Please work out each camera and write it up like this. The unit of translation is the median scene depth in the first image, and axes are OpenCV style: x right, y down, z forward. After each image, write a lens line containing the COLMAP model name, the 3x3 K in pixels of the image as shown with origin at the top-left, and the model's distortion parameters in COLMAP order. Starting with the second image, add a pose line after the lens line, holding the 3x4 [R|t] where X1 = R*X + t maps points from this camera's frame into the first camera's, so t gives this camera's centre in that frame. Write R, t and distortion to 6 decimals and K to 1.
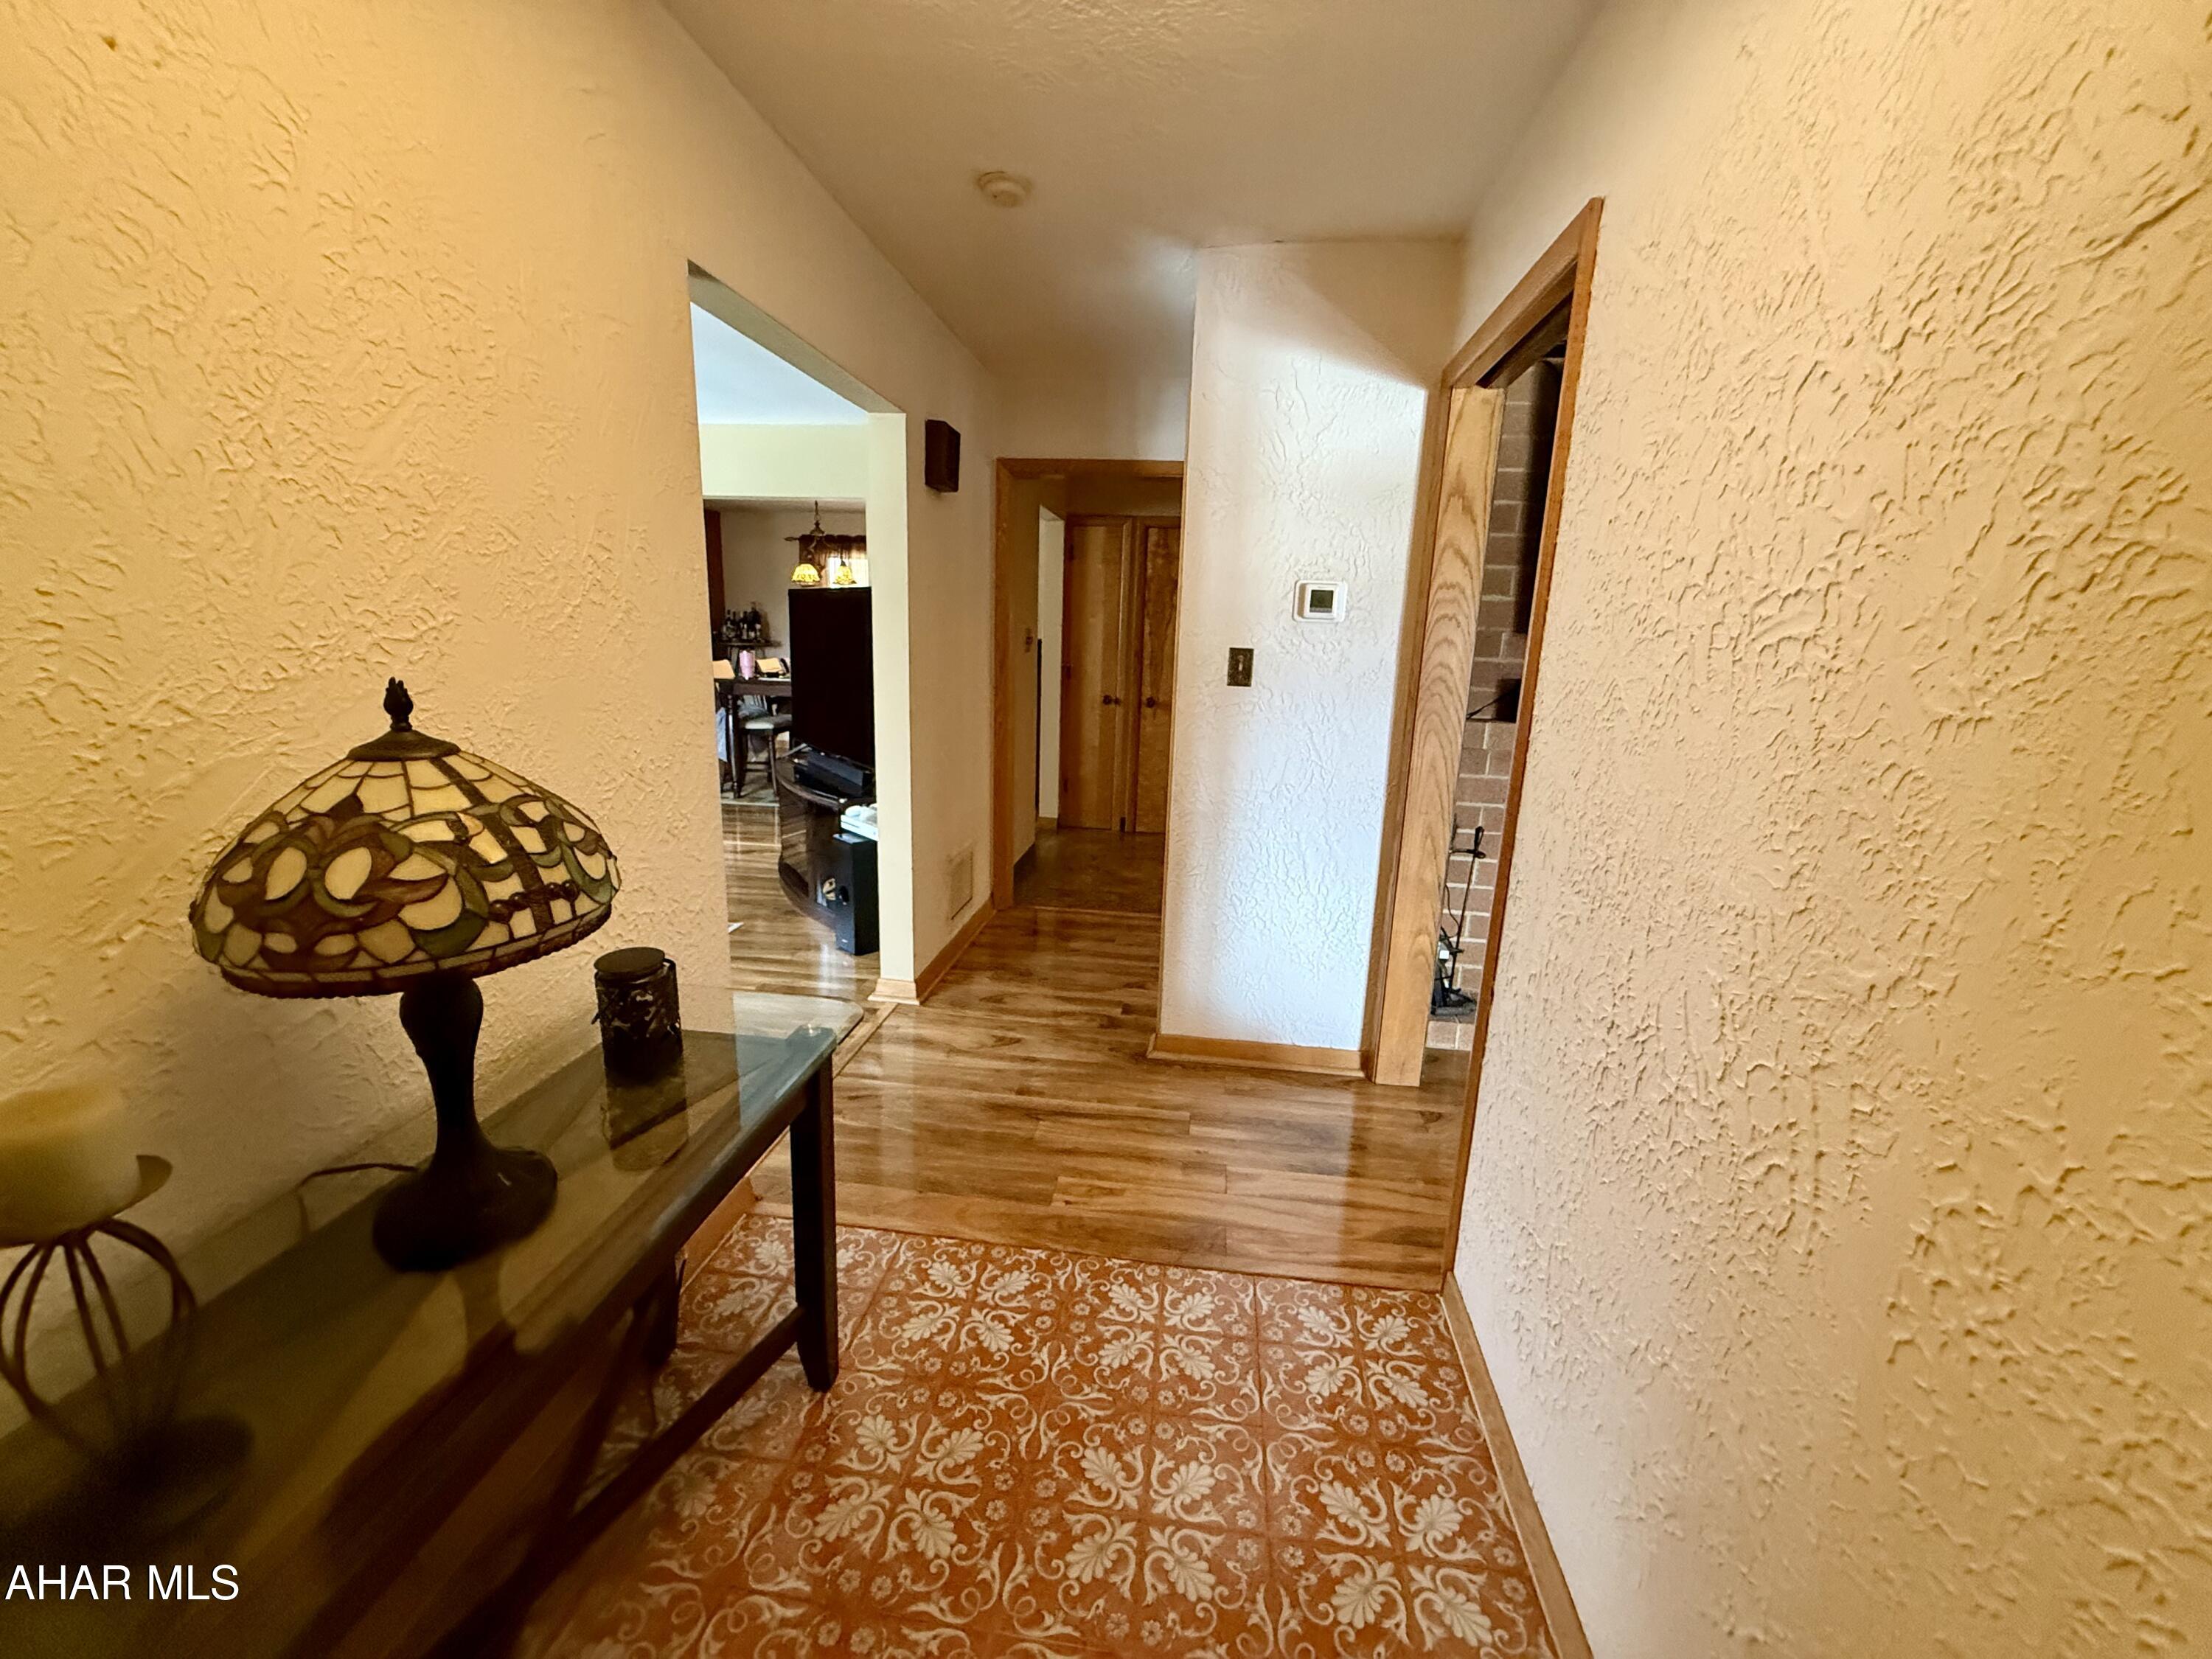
lens RADIAL K [[883.7, 0, 1107.2], [0, 883.7, 842.5], [0, 0, 1]] dist [-0.003054, 0.001074]
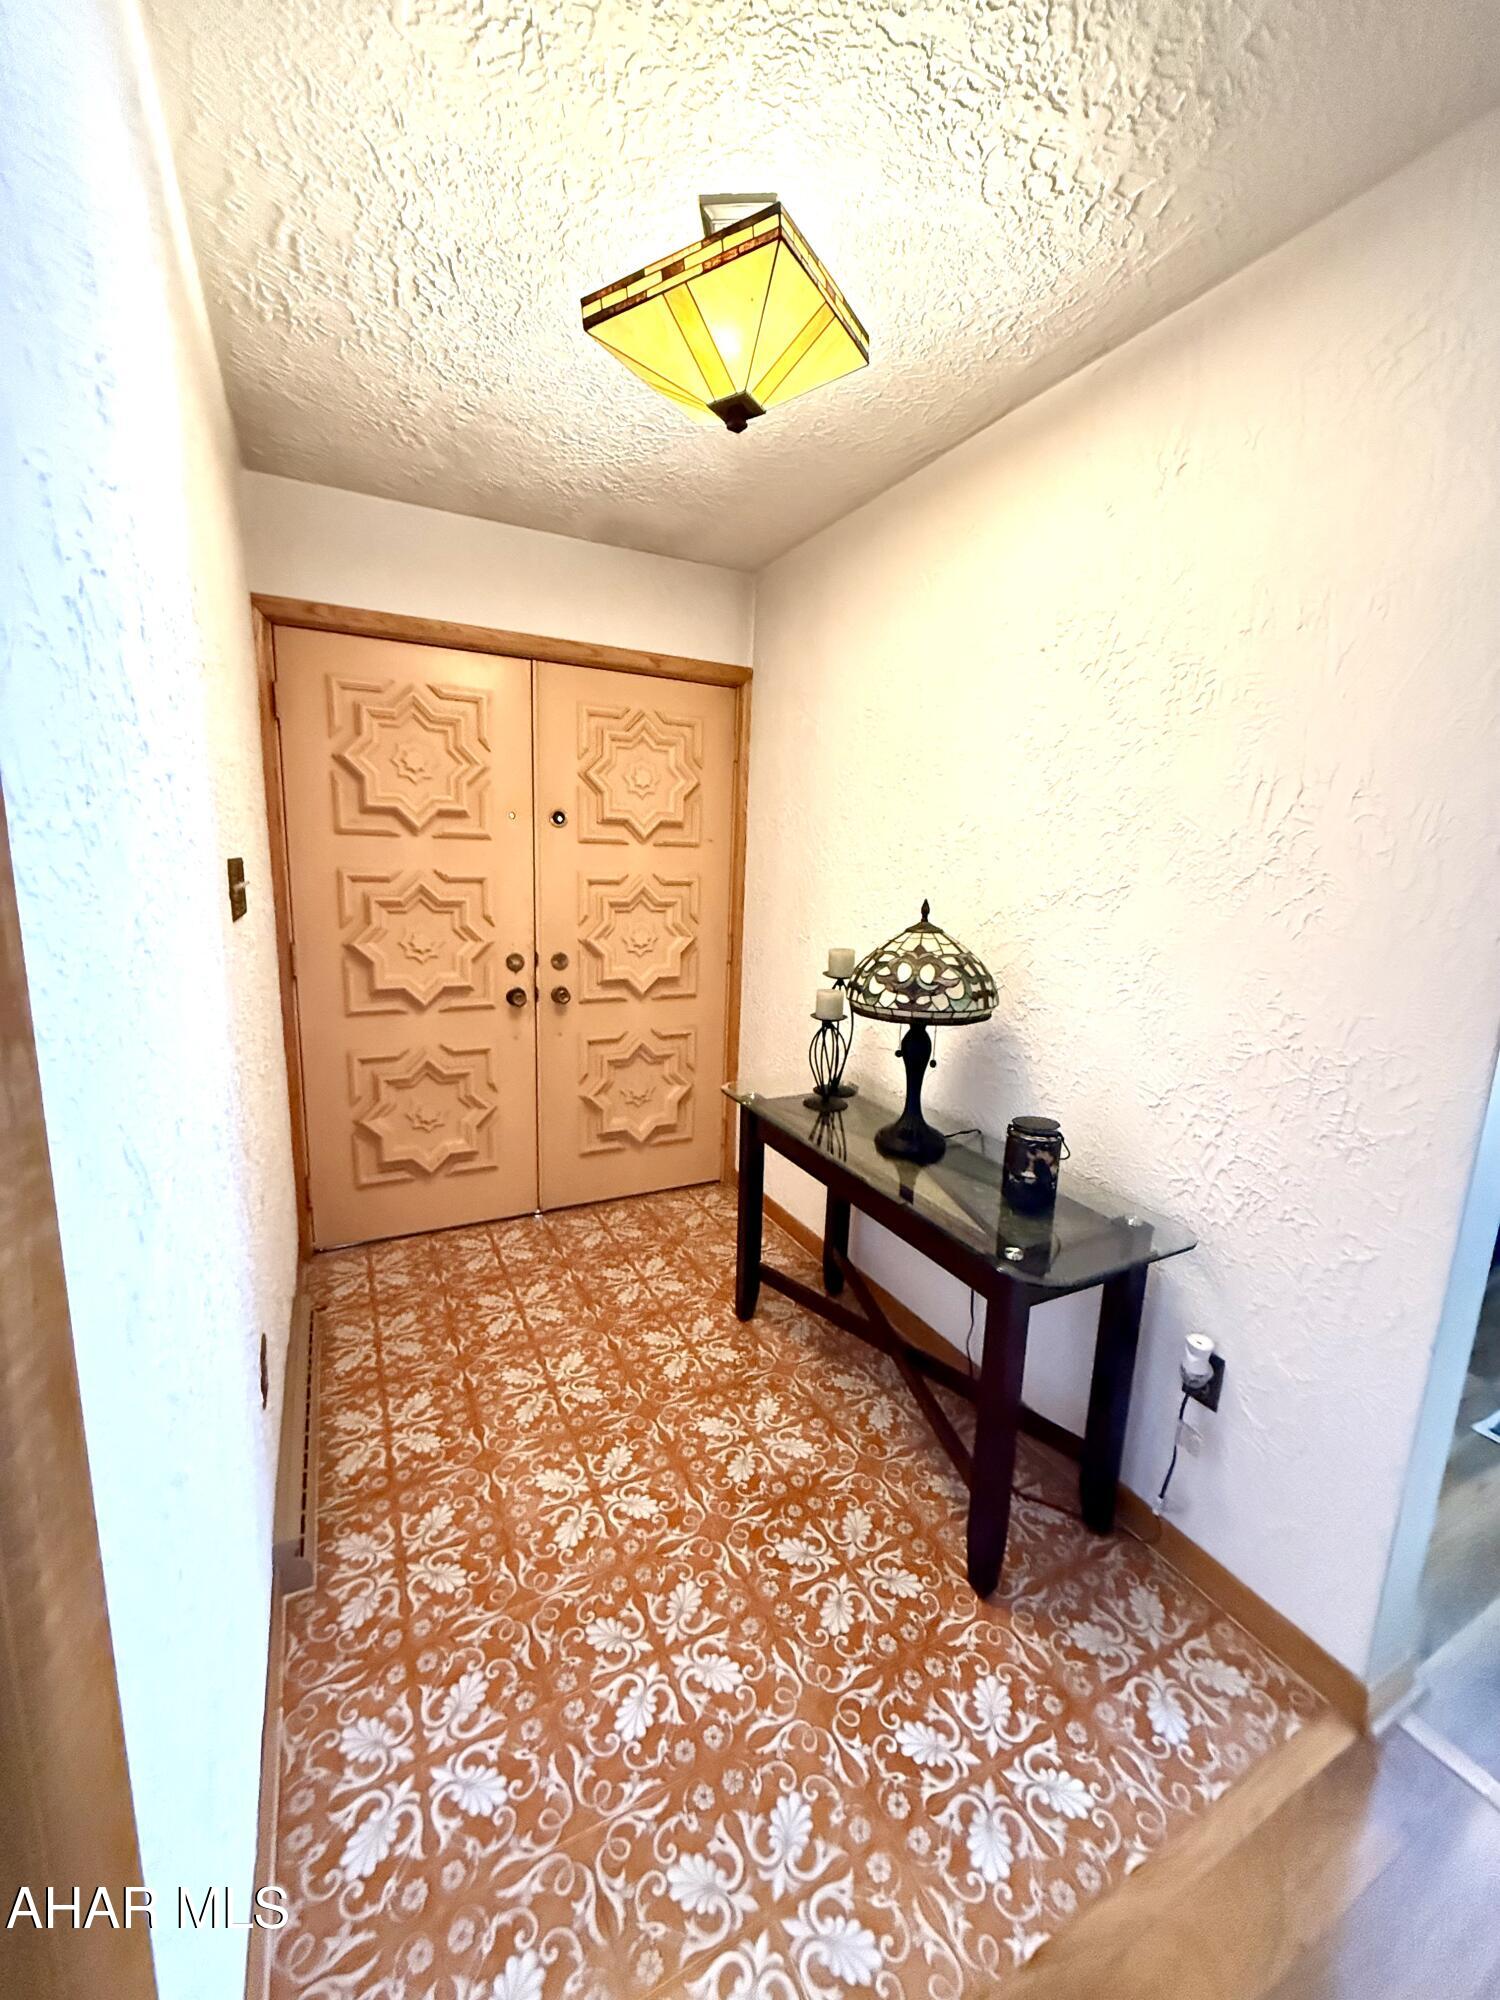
lens RADIAL K [[799.0, 0, 755.1], [0, 799.0, 988.3], [0, 0, 1]] dist [-0.003054, 0.001074]
pose [[0.821231, -0.109360, 0.560019, -0.275870], [0.142118, 0.989734, -0.015131, -0.017813], [-0.552615, 0.092015, 0.828342, 0.032374]]
